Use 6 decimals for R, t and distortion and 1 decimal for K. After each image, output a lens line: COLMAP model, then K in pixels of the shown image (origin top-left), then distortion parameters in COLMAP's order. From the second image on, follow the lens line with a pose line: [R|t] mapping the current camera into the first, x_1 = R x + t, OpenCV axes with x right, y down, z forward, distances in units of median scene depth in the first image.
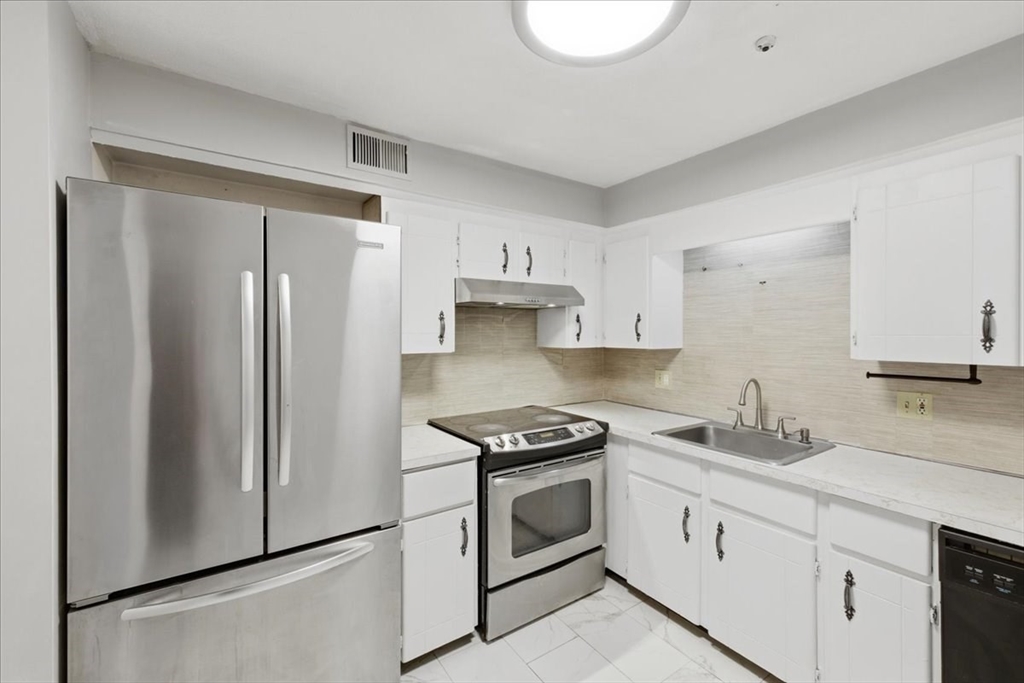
lens RADIAL K [[431.3, 0, 510.1], [0, 431.3, 331.3], [0, 0, 1]] dist [0.010608, -0.000146]
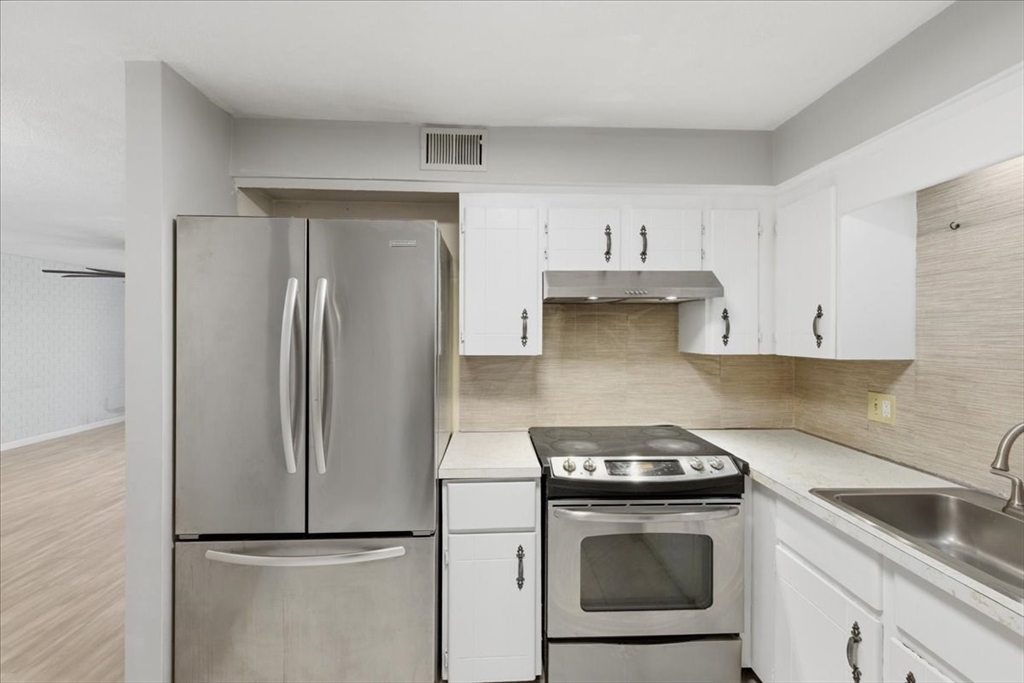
lens RADIAL K [[436.3, 0, 511.0], [0, 436.3, 330.0], [0, 0, 1]] dist [0.007116, -0.000212]
pose [[0.849913, 0.000147, -0.526924, 0.275774], [-0.002173, 0.999992, -0.003227, -0.000085], [0.526919, 0.003888, 0.849907, 0.194062]]
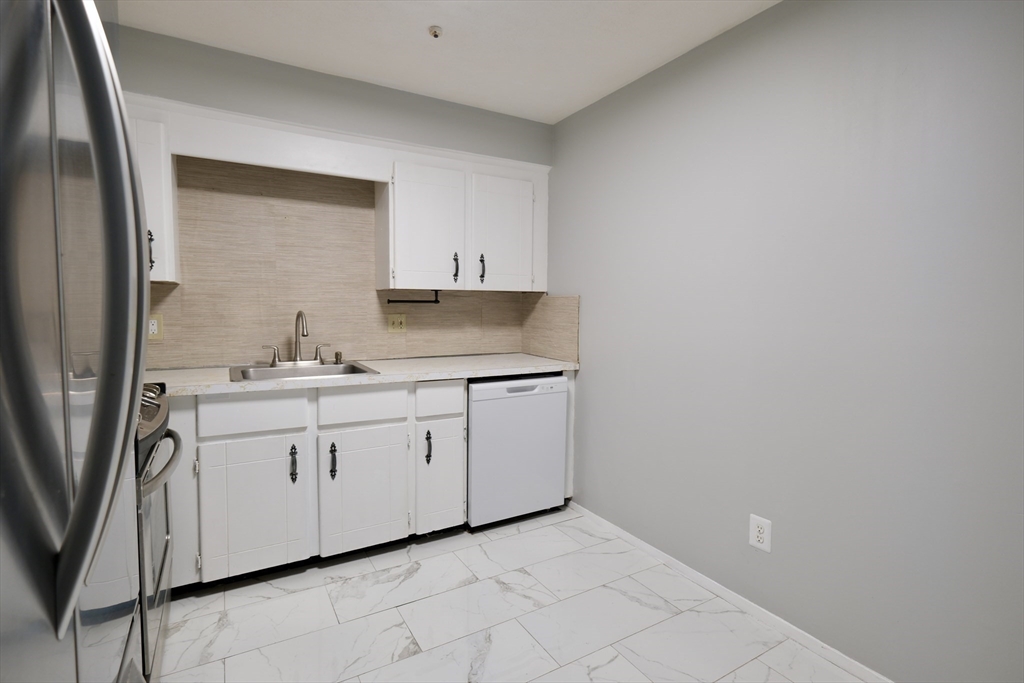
lens RADIAL K [[494.5, 0, 512.1], [0, 494.5, 330.1], [0, 0, 1]] dist [0.000426, -0.000117]
pose [[0.064301, -0.045161, 0.996908, -0.526293], [-0.005844, 0.998941, 0.045630, 0.089653], [-0.997913, -0.008760, 0.063969, 0.395139]]
